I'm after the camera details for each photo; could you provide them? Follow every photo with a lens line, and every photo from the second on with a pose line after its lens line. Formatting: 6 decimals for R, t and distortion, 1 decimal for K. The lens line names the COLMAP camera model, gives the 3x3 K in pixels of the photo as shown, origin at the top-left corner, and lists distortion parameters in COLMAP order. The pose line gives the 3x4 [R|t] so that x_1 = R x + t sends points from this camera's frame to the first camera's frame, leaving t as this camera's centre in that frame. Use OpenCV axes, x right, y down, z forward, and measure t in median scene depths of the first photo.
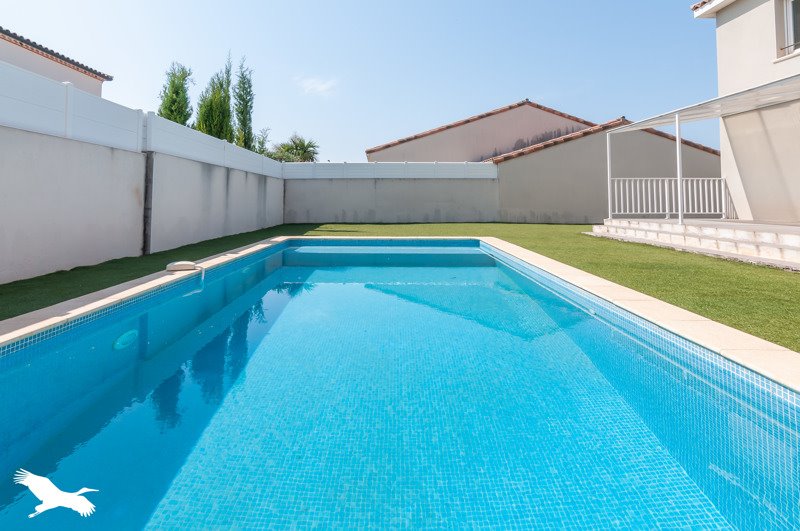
lens RADIAL K [[400.2, 0, 401.4], [0, 400.2, 177.2], [0, 0, 1]] dist [-0.000417, 0.000107]
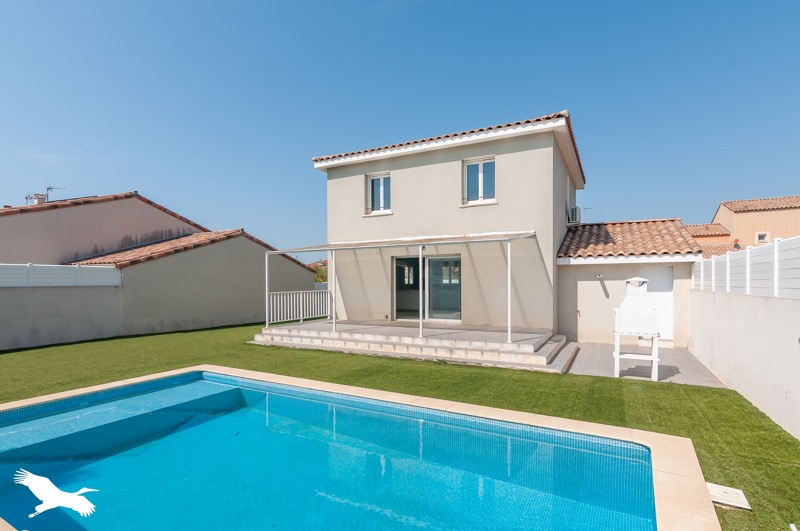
lens RADIAL K [[406.5, 0, 373.5], [0, 406.5, 280.6], [0, 0, 1]] dist [-0.000052, -0.000028]
pose [[0.529664, -0.006126, 0.848186, -0.306410], [-0.036363, 0.998891, 0.029921, -0.076313], [-0.847428, -0.046690, 0.528854, 0.114200]]
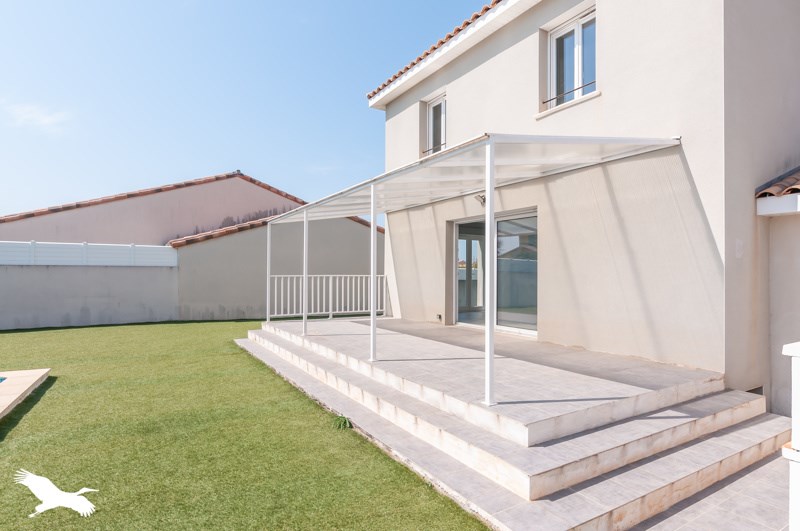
lens RADIAL K [[427.6, 0, 400.0], [0, 427.6, 265.5], [0, 0, 1]] dist [-0.006055, -0.000828]
pose [[0.875535, 0.007922, 0.483090, 0.312642], [-0.026305, 0.999164, 0.031289, -0.053668], [-0.482438, -0.040103, 0.875012, 0.053866]]
